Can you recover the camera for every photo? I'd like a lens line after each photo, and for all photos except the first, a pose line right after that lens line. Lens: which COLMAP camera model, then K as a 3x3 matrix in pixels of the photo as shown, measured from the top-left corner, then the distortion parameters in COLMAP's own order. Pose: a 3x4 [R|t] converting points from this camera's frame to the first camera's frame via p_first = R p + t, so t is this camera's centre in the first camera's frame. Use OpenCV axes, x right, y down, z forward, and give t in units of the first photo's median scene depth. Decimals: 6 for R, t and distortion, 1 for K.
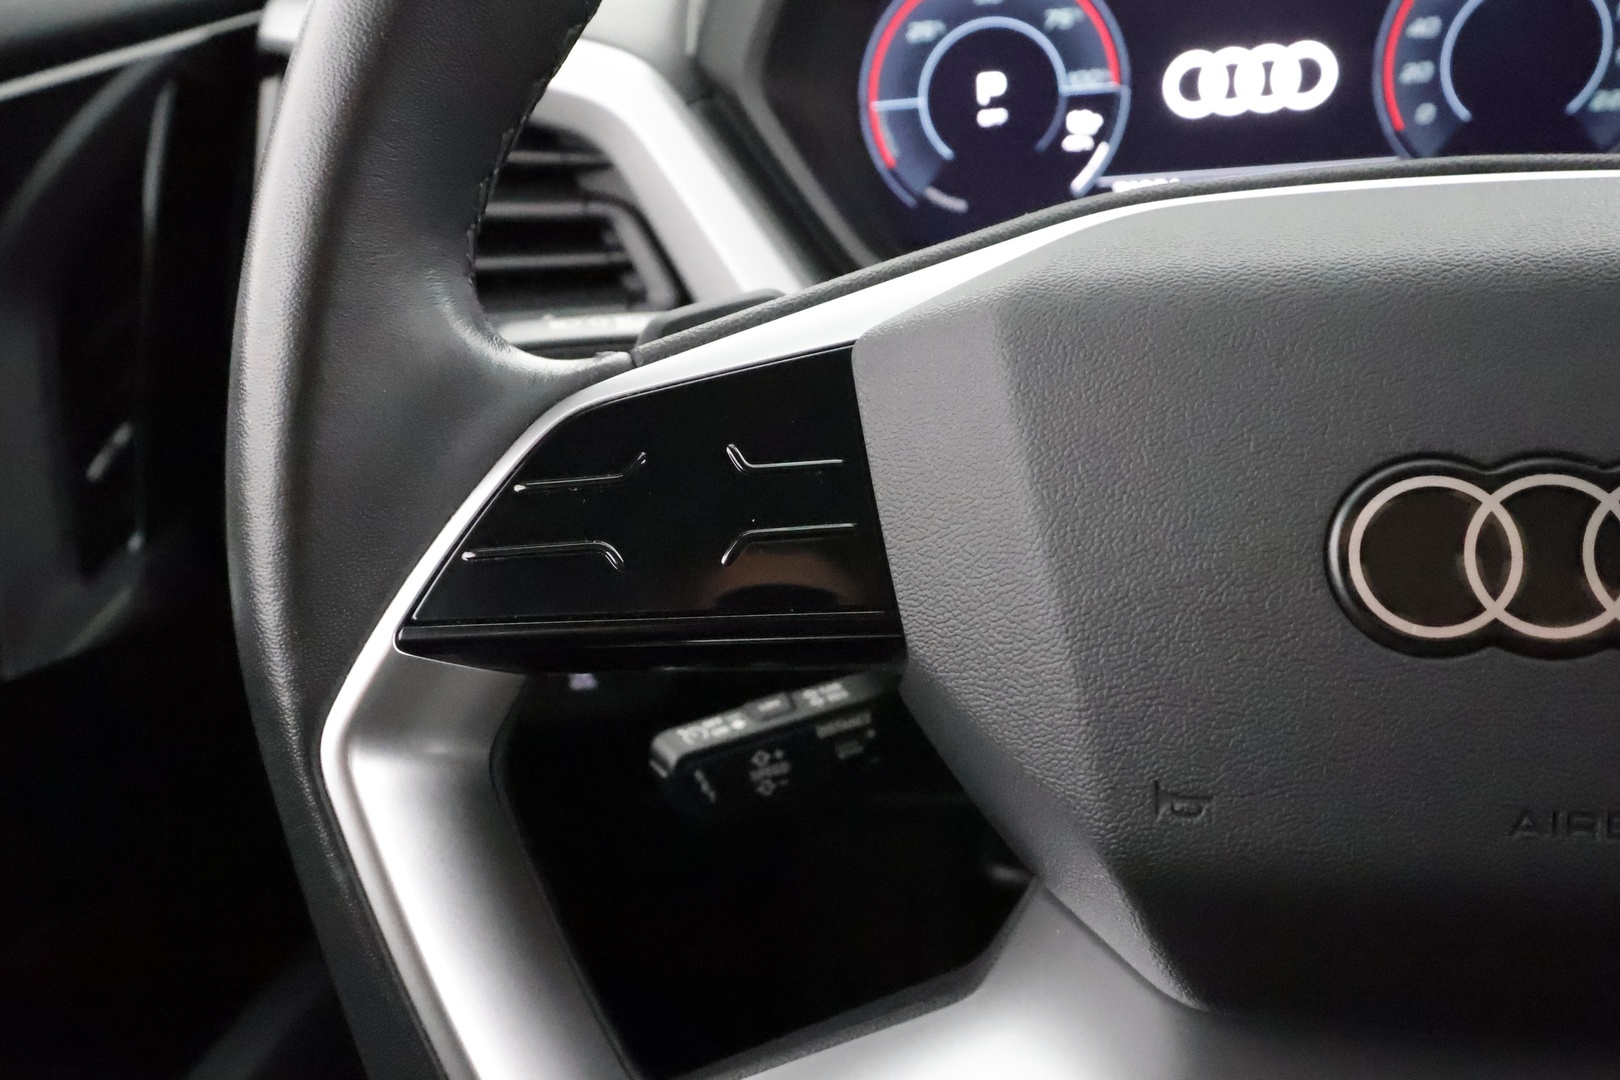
lens RADIAL K [[1390.9, 0, 806.3], [0, 1390.9, 535.0], [0, 0, 1]] dist [-0.012993, 0.000445]
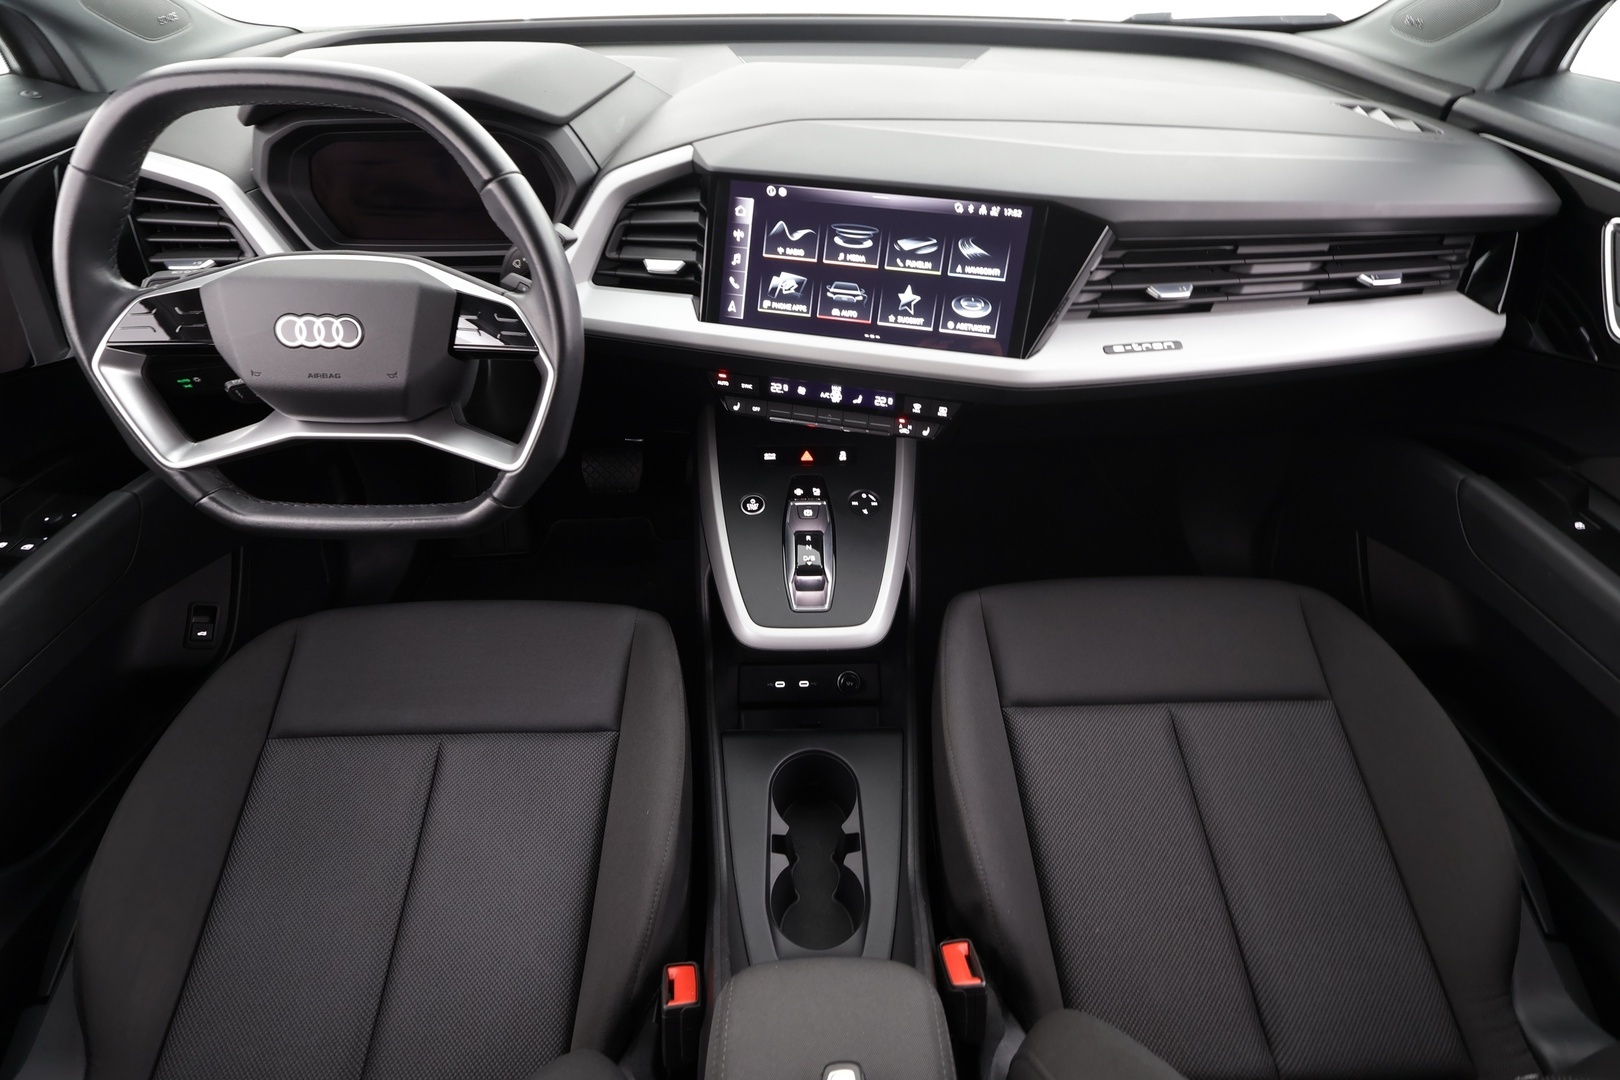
lens RADIAL K [[733.5, 0, 786.4], [0, 733.5, 522.7], [0, 0, 1]] dist [-0.002724, 0.000585]
pose [[0.977992, -0.030663, 0.206378, 0.967146], [-0.020218, 0.970559, 0.240013, 0.007877], [-0.207662, -0.238904, 0.948579, -1.357484]]
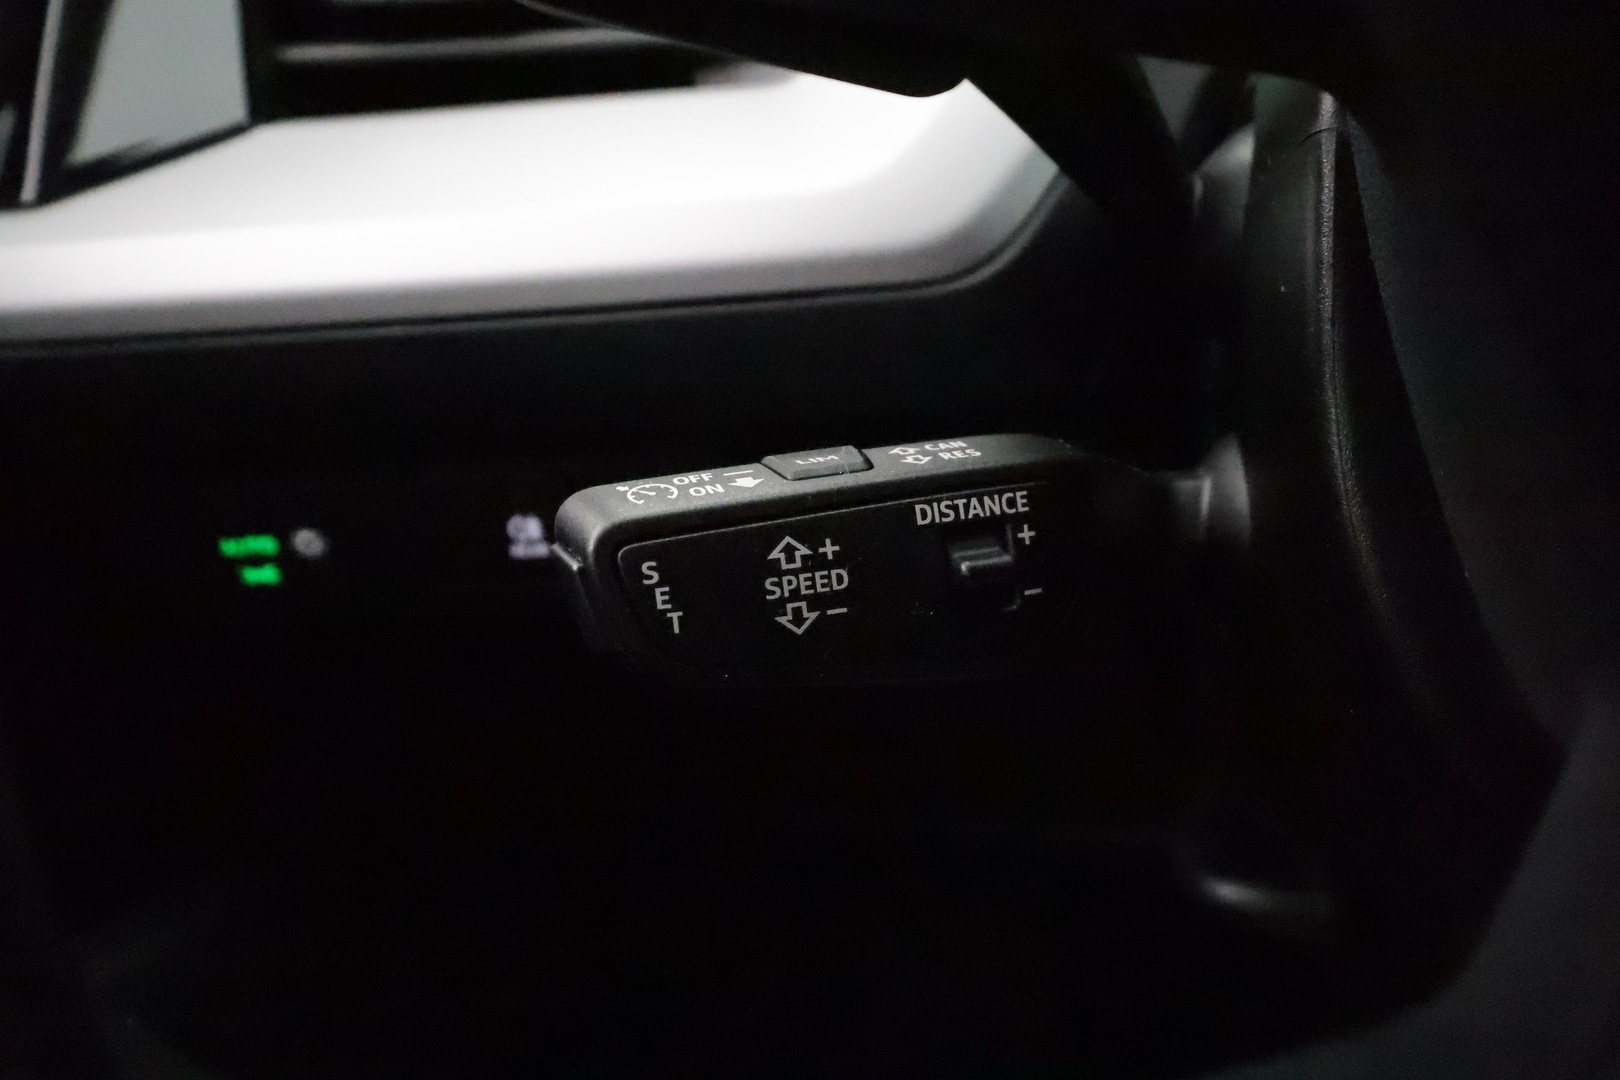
lens RADIAL K [[1390.9, 0, 818.2], [0, 1390.9, 543.2], [0, 0, 1]] dist [-0.012993, 0.000445]
pose [[0.996560, 0.060061, -0.057103, 0.002933], [-0.062613, 0.997067, -0.044016, 0.176941], [0.054292, 0.047440, 0.997398, 0.541036]]
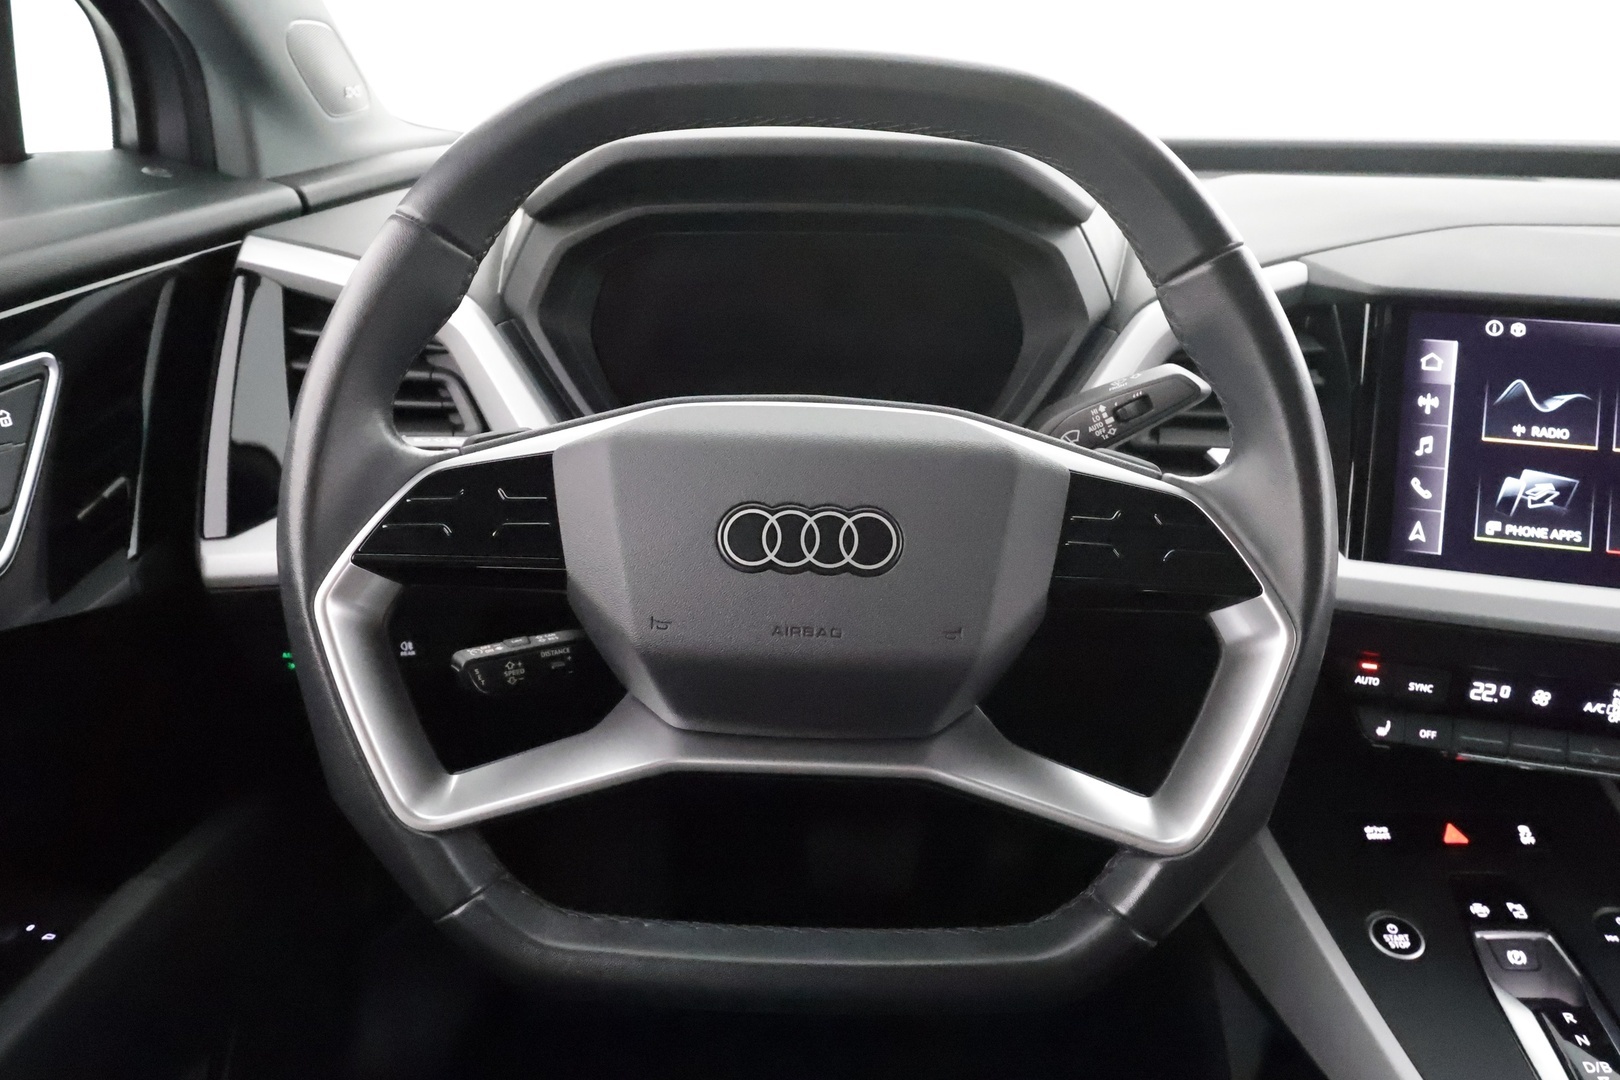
lens RADIAL K [[1170.6, 0, 805.6], [0, 1170.6, 529.7], [0, 0, 1]] dist [-0.012280, 0.001053]
pose [[0.981641, 0.057451, 0.181881, 0.064752], [-0.039073, 0.993907, -0.103061, 0.124324], [-0.186694, 0.094062, 0.977905, -0.694137]]
